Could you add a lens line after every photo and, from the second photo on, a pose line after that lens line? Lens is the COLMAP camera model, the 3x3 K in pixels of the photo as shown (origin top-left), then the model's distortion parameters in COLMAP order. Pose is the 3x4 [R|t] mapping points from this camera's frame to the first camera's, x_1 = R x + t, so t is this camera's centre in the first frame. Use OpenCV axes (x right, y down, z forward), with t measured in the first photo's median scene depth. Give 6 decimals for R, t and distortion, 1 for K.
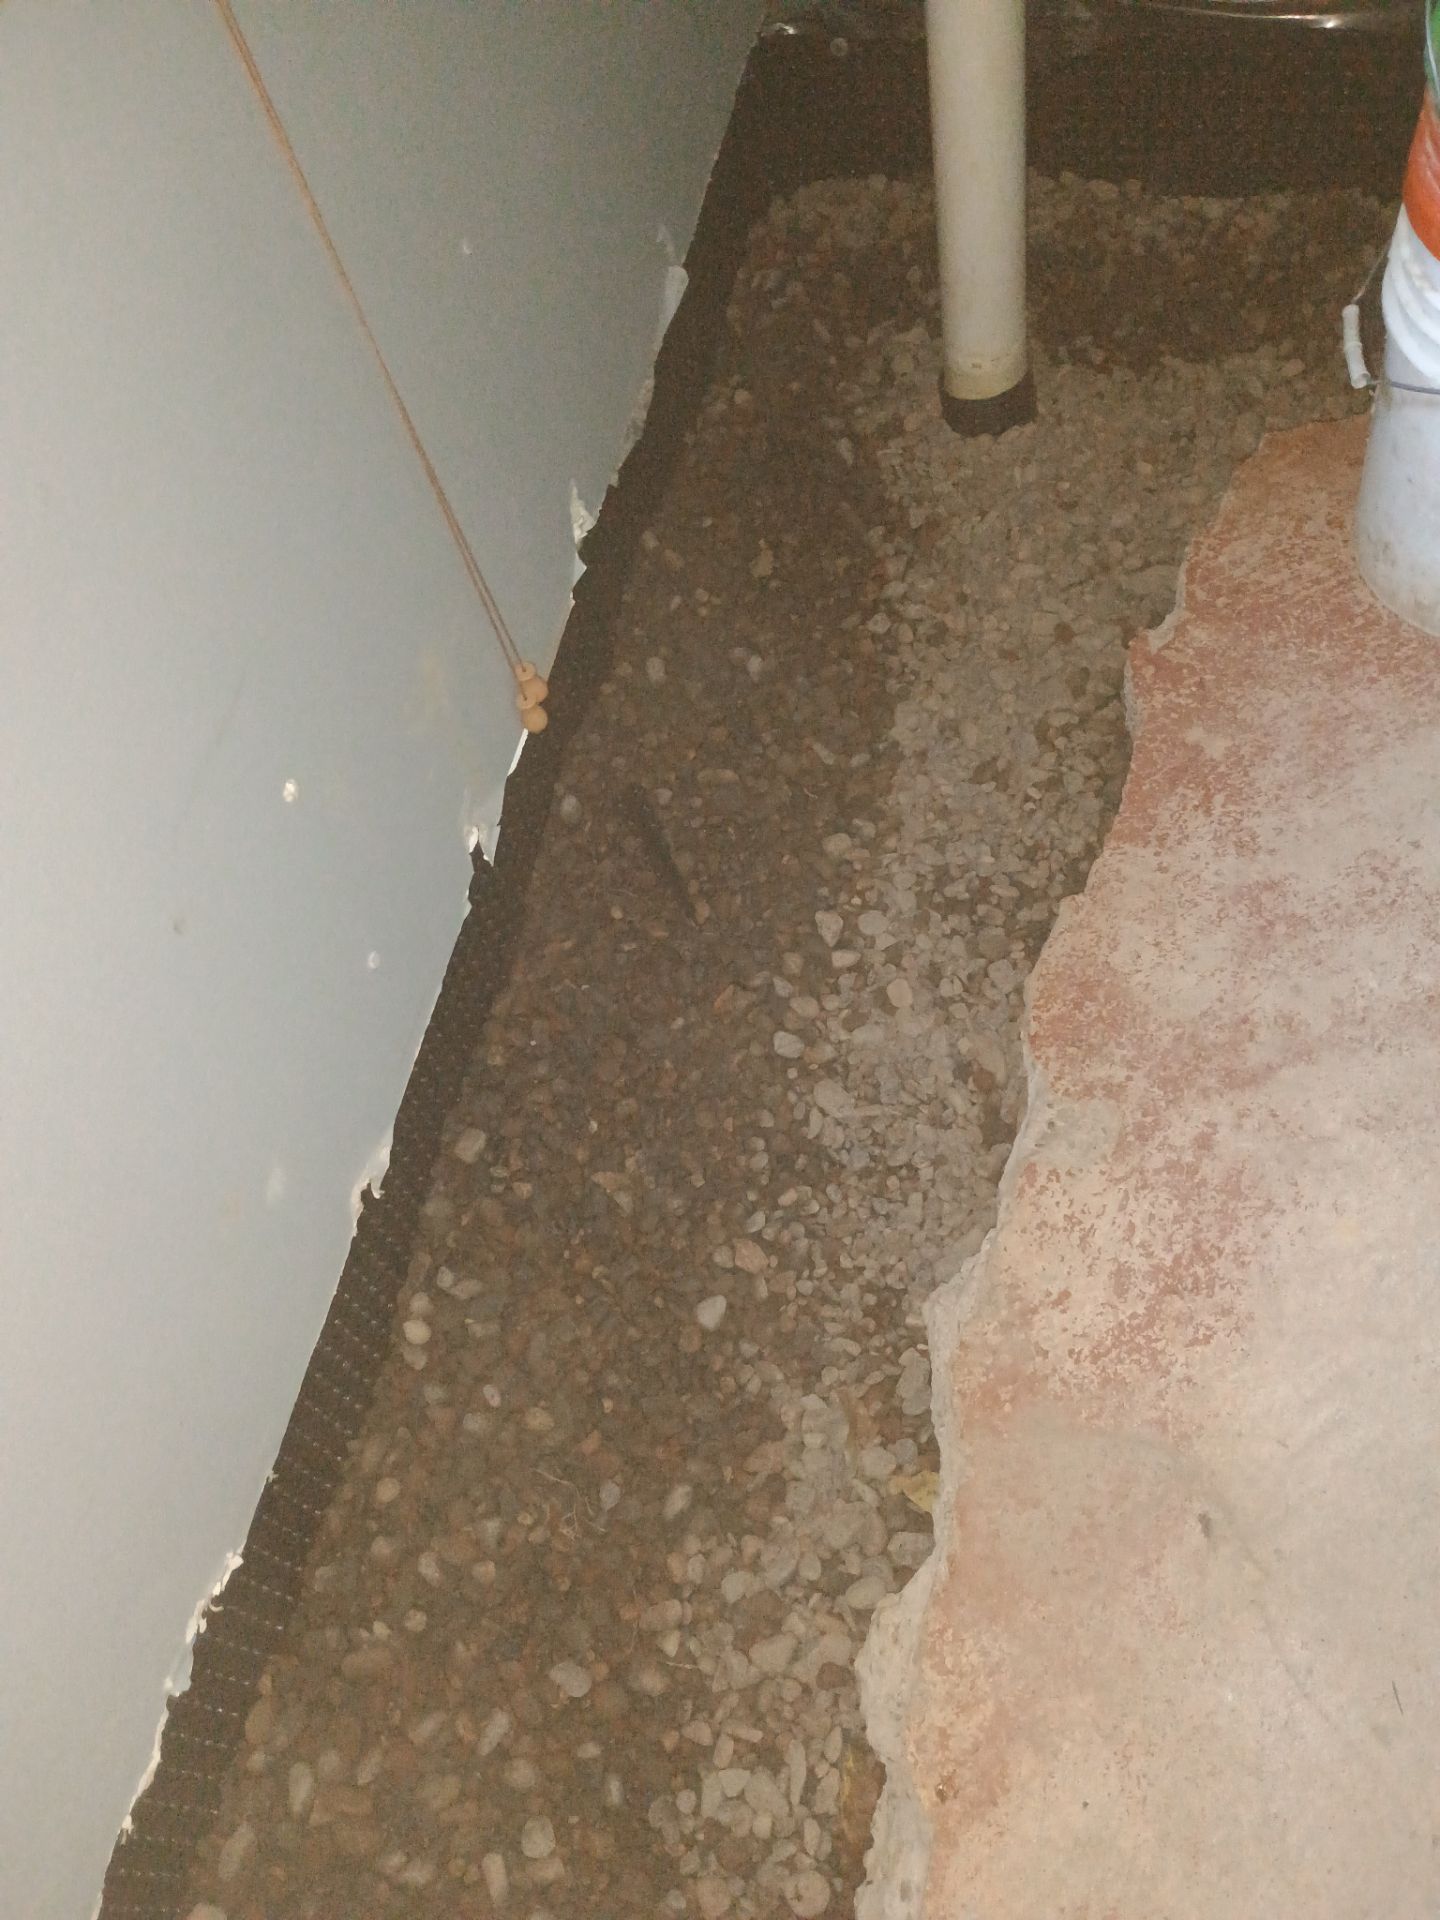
lens RADIAL K [[1665.7, 0, 712.7], [0, 1665.7, 962.6], [0, 0, 1]] dist [0.062674, -0.079714]
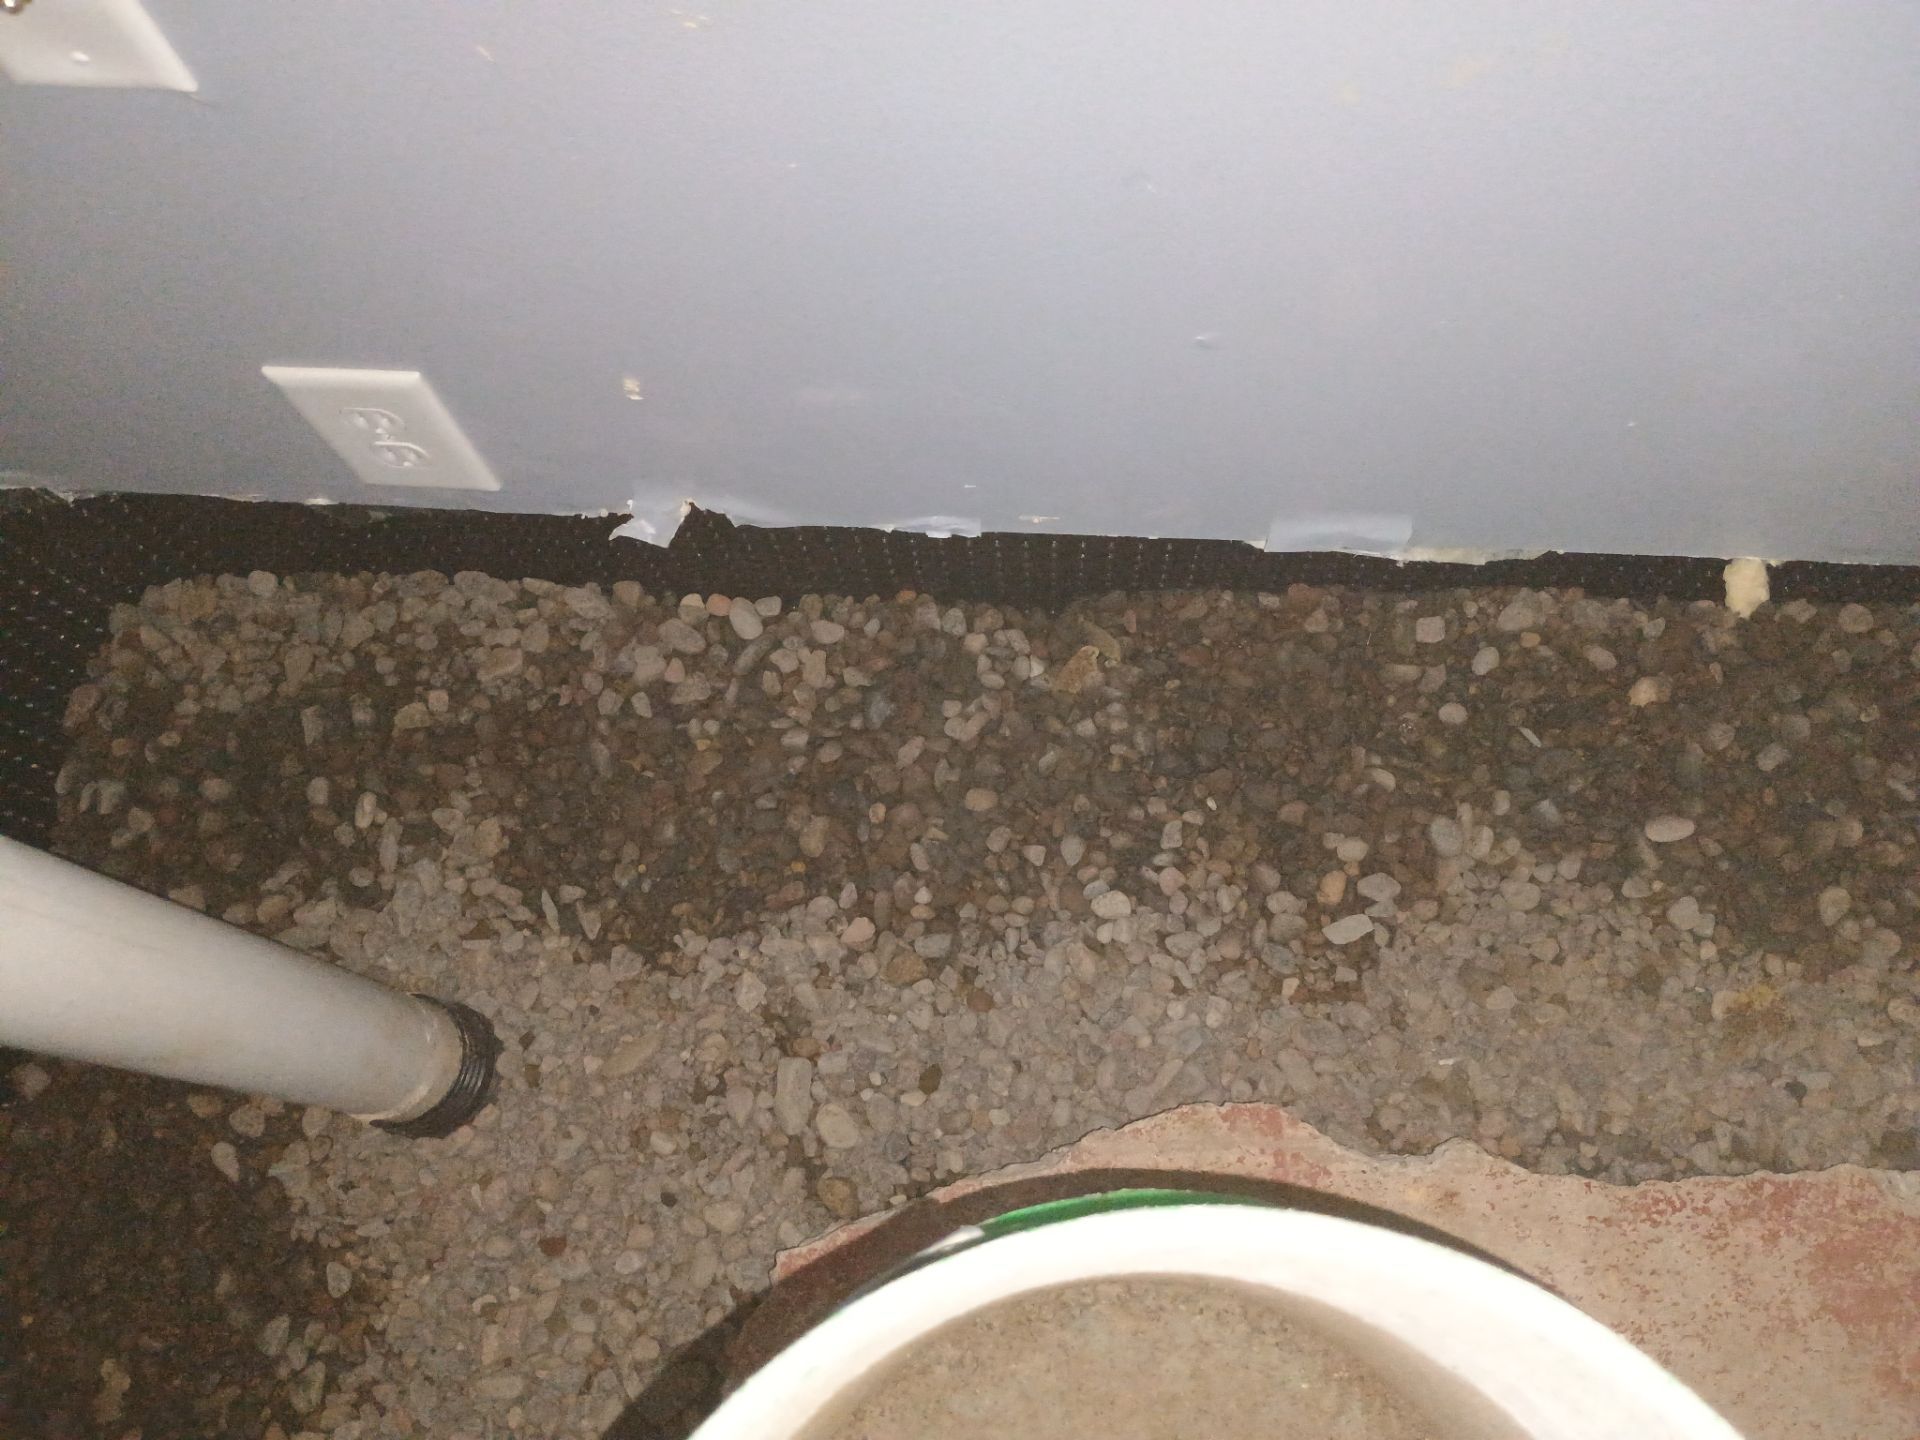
lens RADIAL K [[1665.7, 0, 947.1], [0, 1665.7, 710.3], [0, 0, 1]] dist [0.062674, -0.079714]
pose [[0.975803, -0.154500, 0.154719, 0.284315], [0.118477, 0.968338, 0.219740, -0.592561], [-0.183770, -0.196092, 0.963212, 0.324184]]
